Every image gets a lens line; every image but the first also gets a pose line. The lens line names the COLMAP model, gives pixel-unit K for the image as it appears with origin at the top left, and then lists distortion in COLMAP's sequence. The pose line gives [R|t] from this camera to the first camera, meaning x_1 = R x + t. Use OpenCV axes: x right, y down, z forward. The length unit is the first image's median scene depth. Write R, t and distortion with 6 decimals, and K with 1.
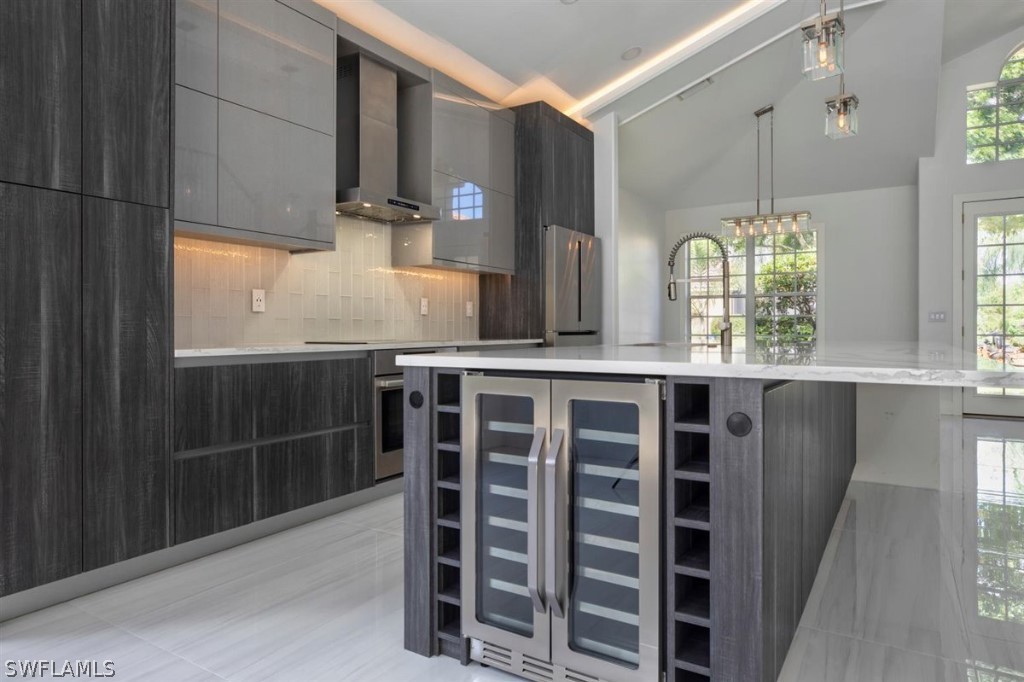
lens RADIAL K [[622.1, 0, 510.4], [0, 622.1, 328.9], [0, 0, 1]] dist [-0.002363, -0.000249]
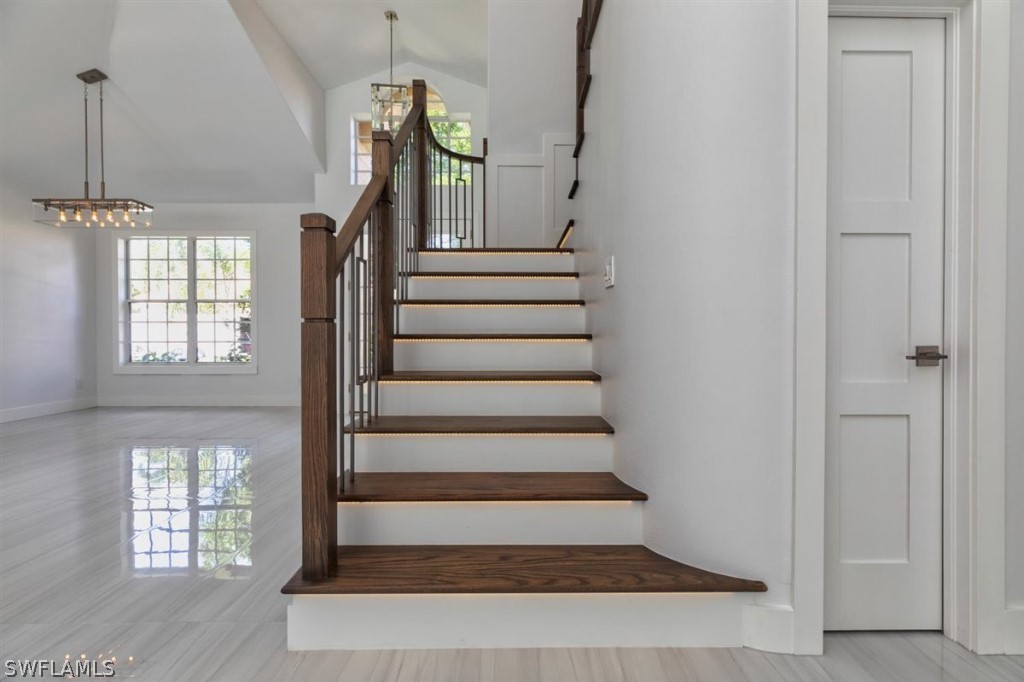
lens RADIAL K [[458.5, 0, 513.9], [0, 458.5, 337.6], [0, 0, 1]] dist [0.001519, -0.000154]
pose [[0.846895, -0.009640, 0.531673, 1.084731], [0.004939, 0.999935, 0.010263, -0.002069], [-0.531738, -0.006066, 0.846887, 0.322546]]
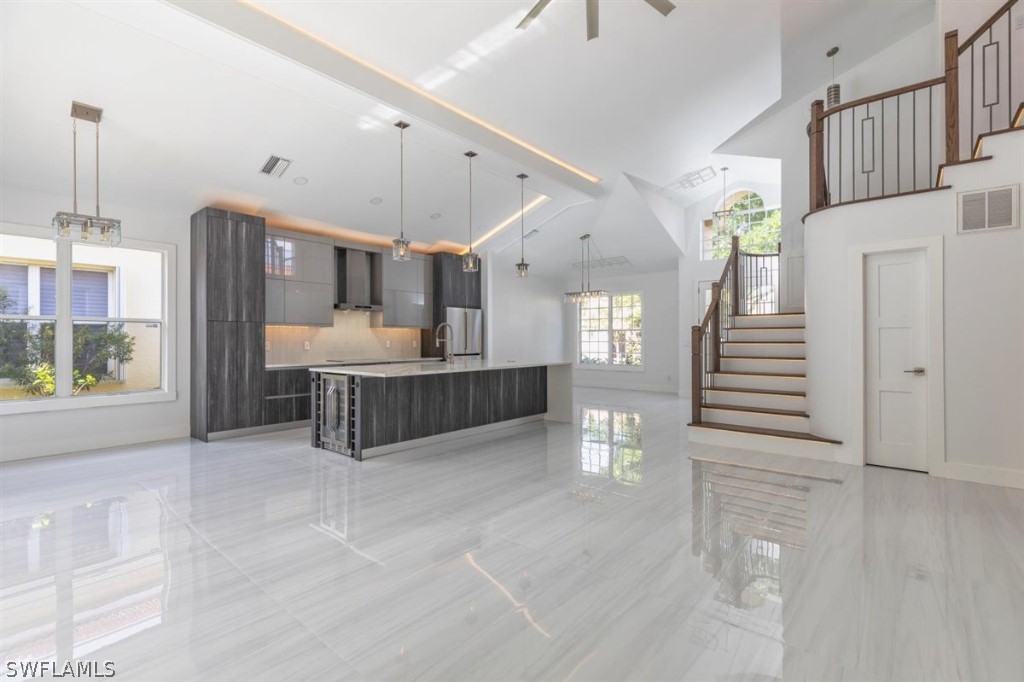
lens RADIAL K [[458.5, 0, 513.9], [0, 458.5, 337.6], [0, 0, 1]] dist [0.001519, -0.000154]
pose [[0.988999, -0.004991, -0.147835, 0.778670], [0.004251, 0.999977, -0.005322, -0.065248], [0.147858, 0.004635, 0.988998, -0.836286]]
